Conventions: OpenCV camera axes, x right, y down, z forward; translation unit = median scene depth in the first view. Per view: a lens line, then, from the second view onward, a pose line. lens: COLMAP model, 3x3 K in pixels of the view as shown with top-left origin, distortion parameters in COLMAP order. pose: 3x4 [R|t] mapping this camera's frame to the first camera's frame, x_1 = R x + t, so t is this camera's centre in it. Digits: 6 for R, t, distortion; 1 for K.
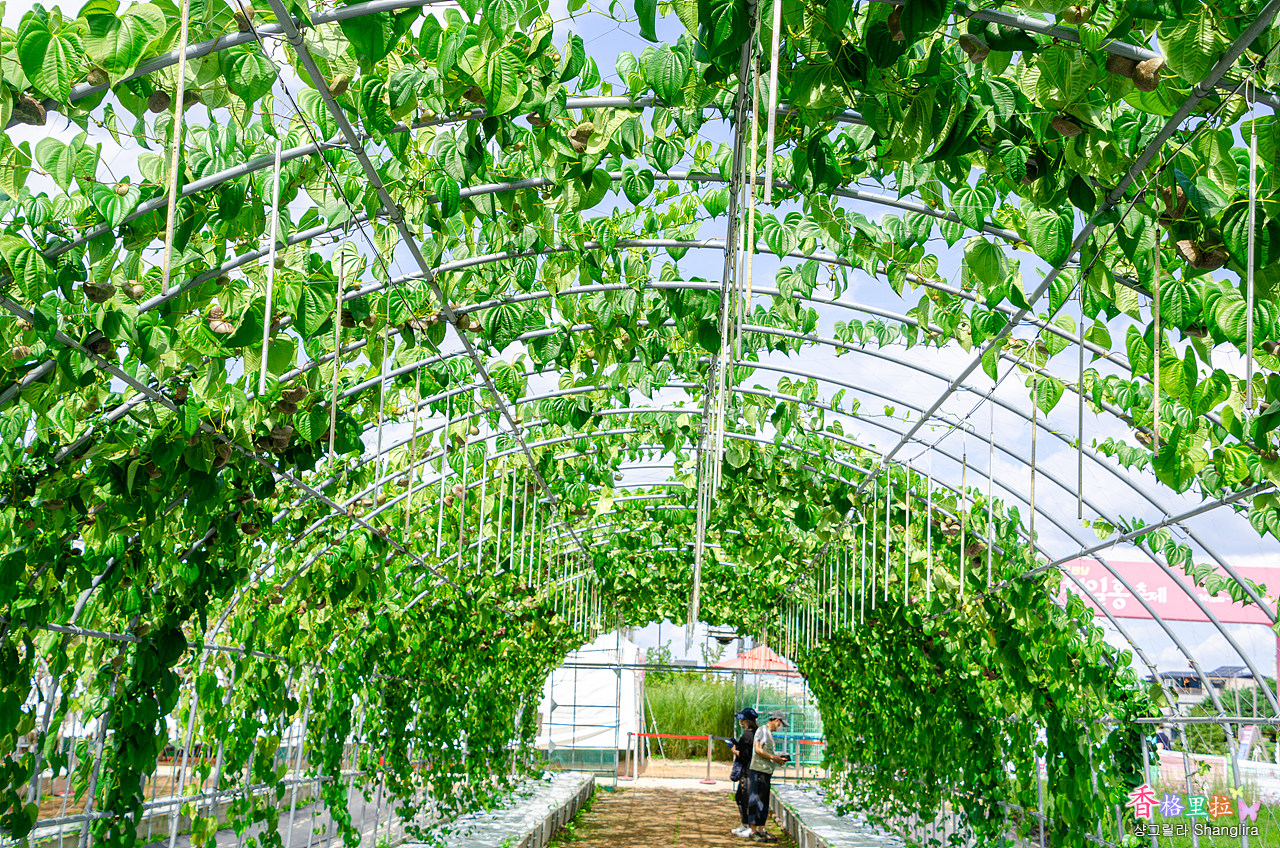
lens RADIAL K [[1937.8, 0, 641.8], [0, 1937.8, 425.4], [0, 0, 1]] dist [0.290334, 0.000000]
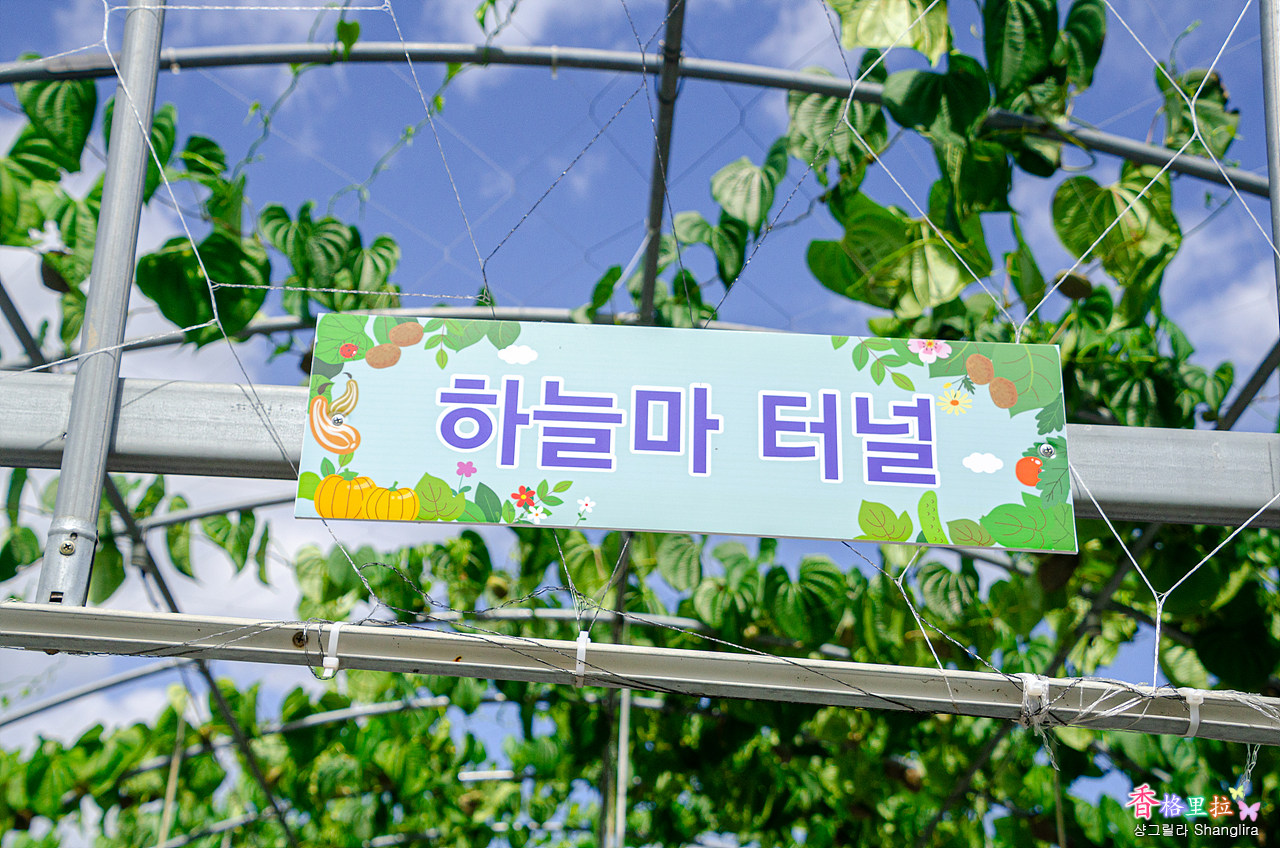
lens RADIAL K [[1937.8, 0, 634.8], [0, 1937.8, 423.0], [0, 0, 1]] dist [0.290334, 0.000000]
pose [[0.998271, 0.004878, 0.058576, -0.003146], [0.011421, 0.961460, -0.274708, -0.044666], [-0.057659, 0.274902, 0.959742, -0.249800]]
